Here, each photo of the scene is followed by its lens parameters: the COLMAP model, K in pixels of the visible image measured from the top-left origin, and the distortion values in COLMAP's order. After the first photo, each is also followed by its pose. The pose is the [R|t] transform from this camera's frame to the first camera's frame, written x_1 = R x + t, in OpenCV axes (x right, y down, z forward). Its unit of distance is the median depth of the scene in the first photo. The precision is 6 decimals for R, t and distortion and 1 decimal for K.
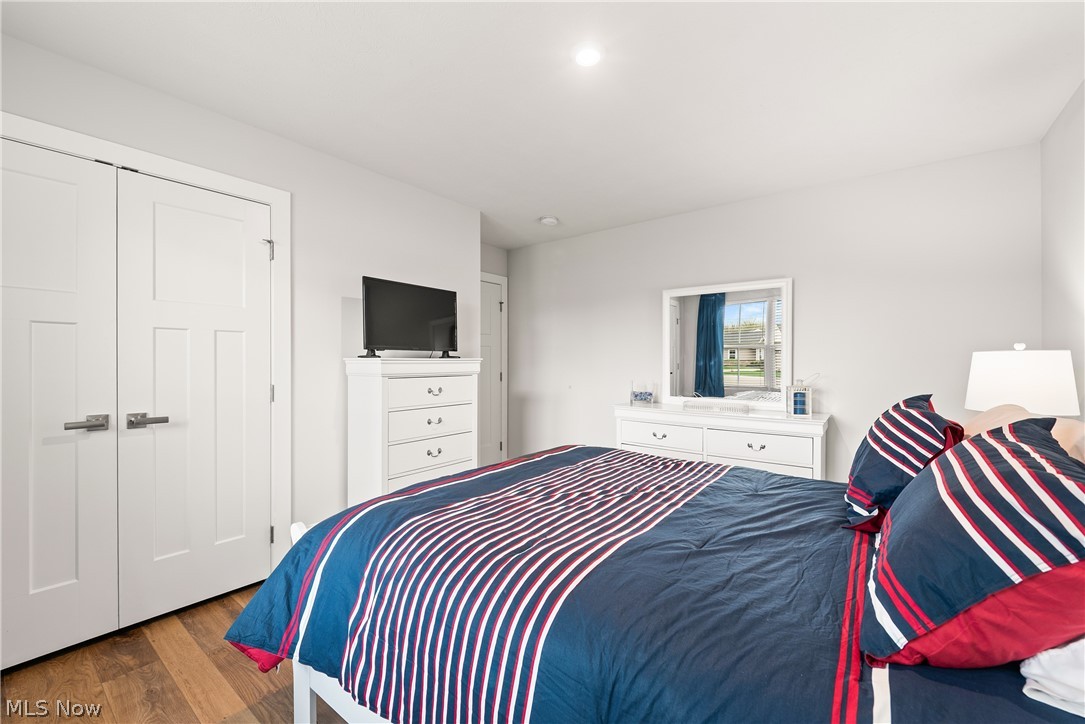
lens RADIAL K [[443.0, 0, 542.8], [0, 443.0, 359.9], [0, 0, 1]] dist [-0.003325, -0.000178]
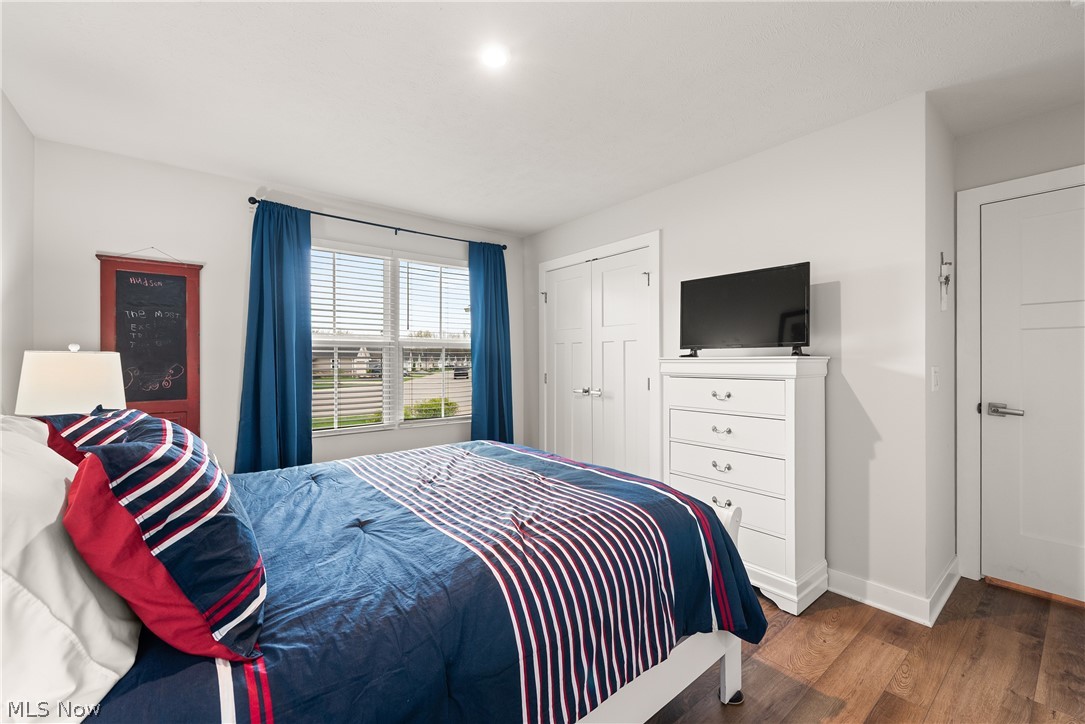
lens RADIAL K [[443.0, 0, 545.4], [0, 443.0, 362.2], [0, 0, 1]] dist [-0.003325, -0.000178]
pose [[-0.237700, 0.002799, -0.971335, 0.673854], [0.005032, 0.999986, 0.001651, 0.003513], [0.971326, -0.004495, -0.237711, 0.871435]]
